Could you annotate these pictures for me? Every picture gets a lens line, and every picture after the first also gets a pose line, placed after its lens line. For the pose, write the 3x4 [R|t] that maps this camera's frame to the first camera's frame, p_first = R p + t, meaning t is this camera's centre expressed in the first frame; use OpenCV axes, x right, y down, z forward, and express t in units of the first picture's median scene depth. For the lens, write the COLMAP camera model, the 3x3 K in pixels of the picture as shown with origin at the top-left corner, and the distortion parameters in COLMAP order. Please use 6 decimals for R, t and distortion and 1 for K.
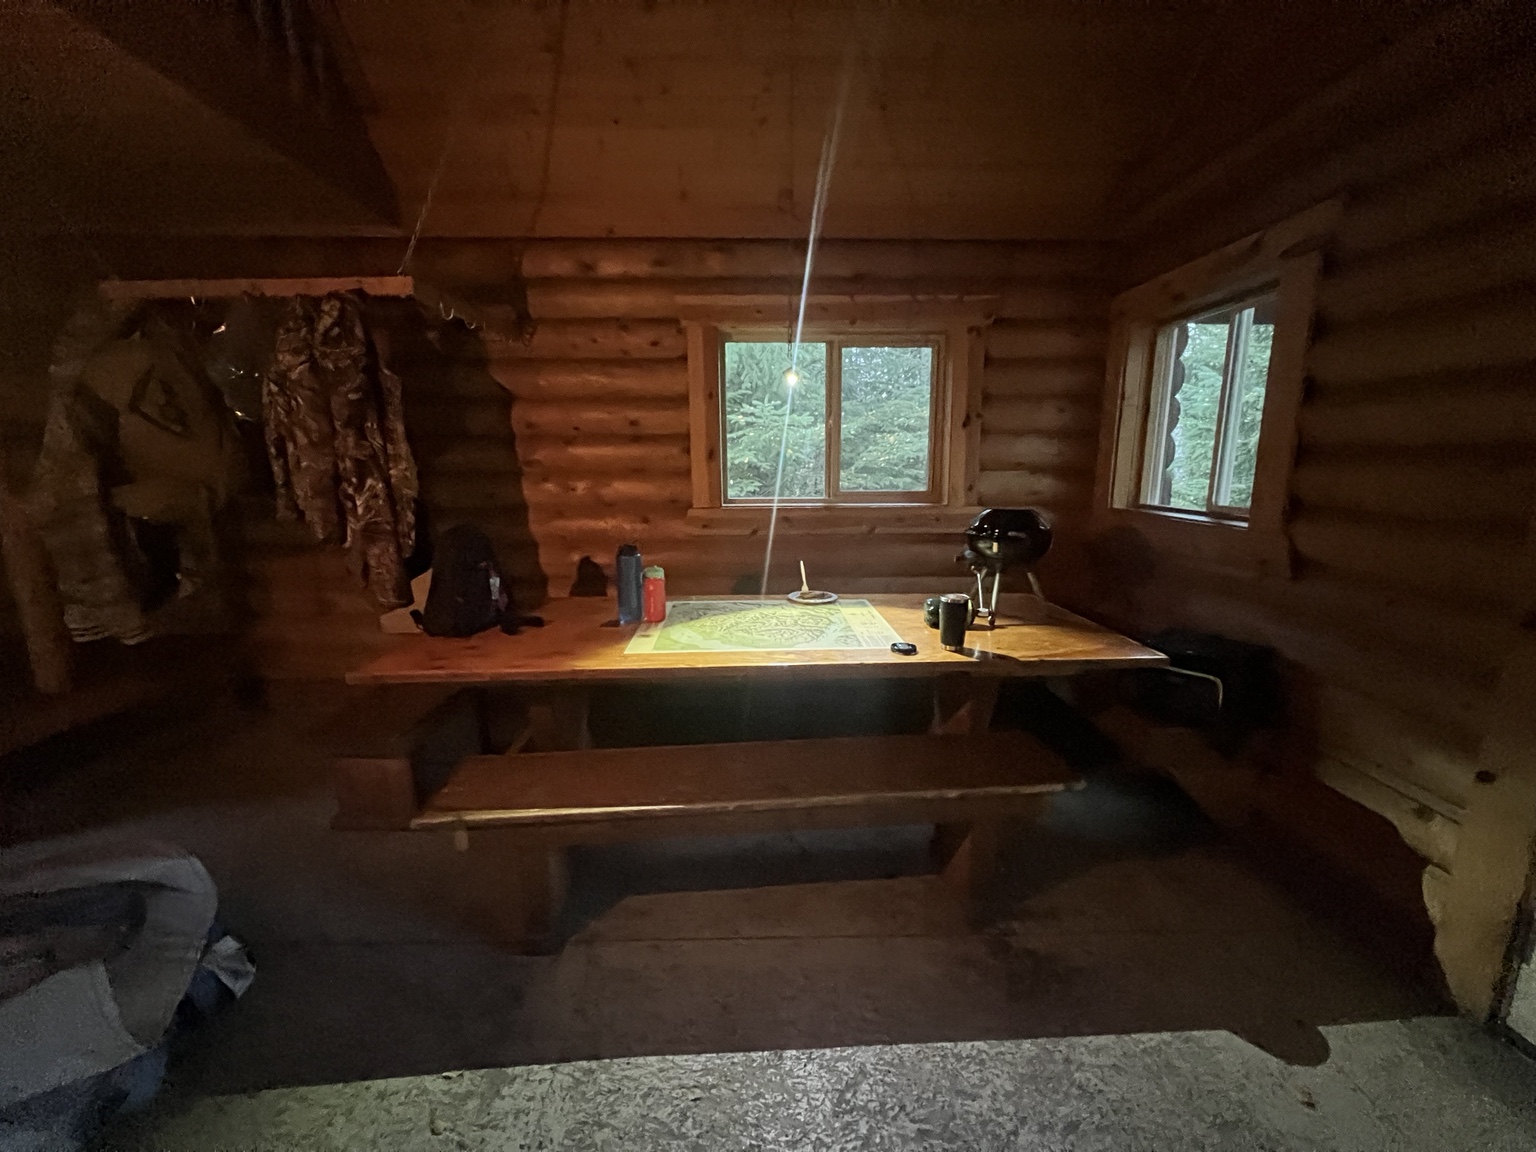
lens RADIAL K [[612.8, 0, 769.9], [0, 612.8, 580.5], [0, 0, 1]] dist [-0.000061, 0.000184]
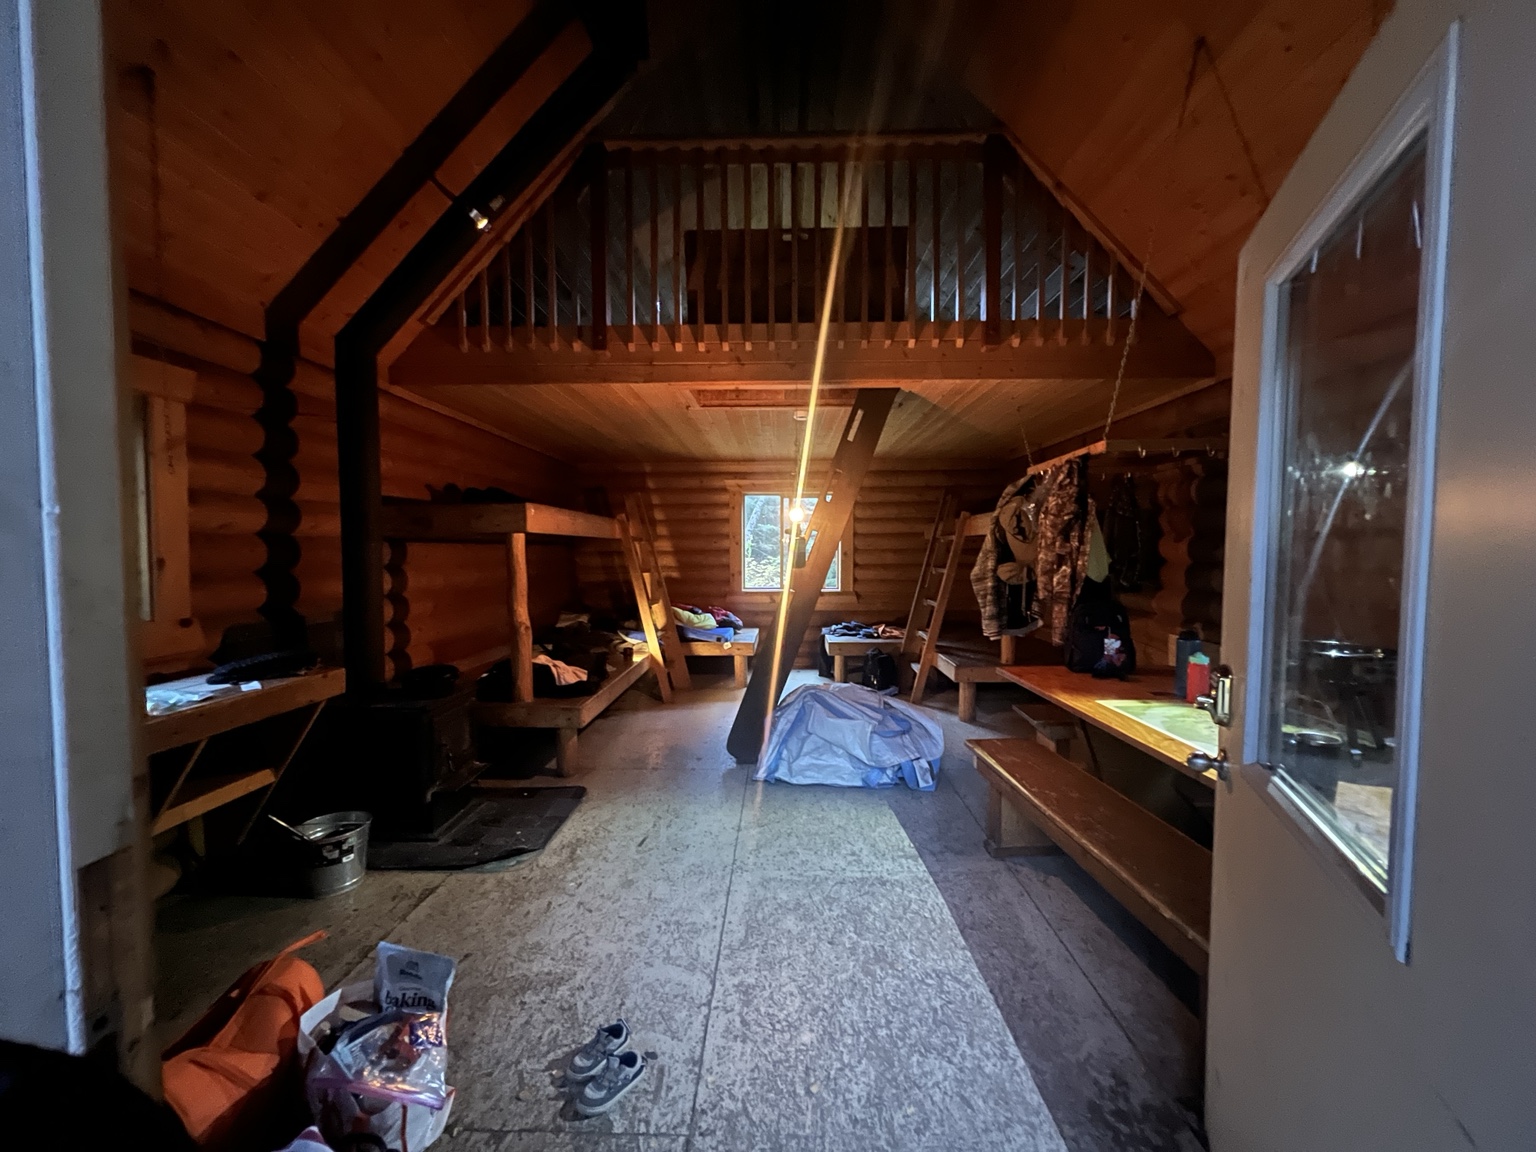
lens RADIAL K [[612.8, 0, 769.9], [0, 612.8, 580.5], [0, 0, 1]] dist [-0.000061, 0.000184]
pose [[-0.044530, 0.056226, -0.997425, 1.096944], [-0.194769, 0.978767, 0.063870, -0.082178], [0.979838, 0.197111, -0.032634, 0.297754]]
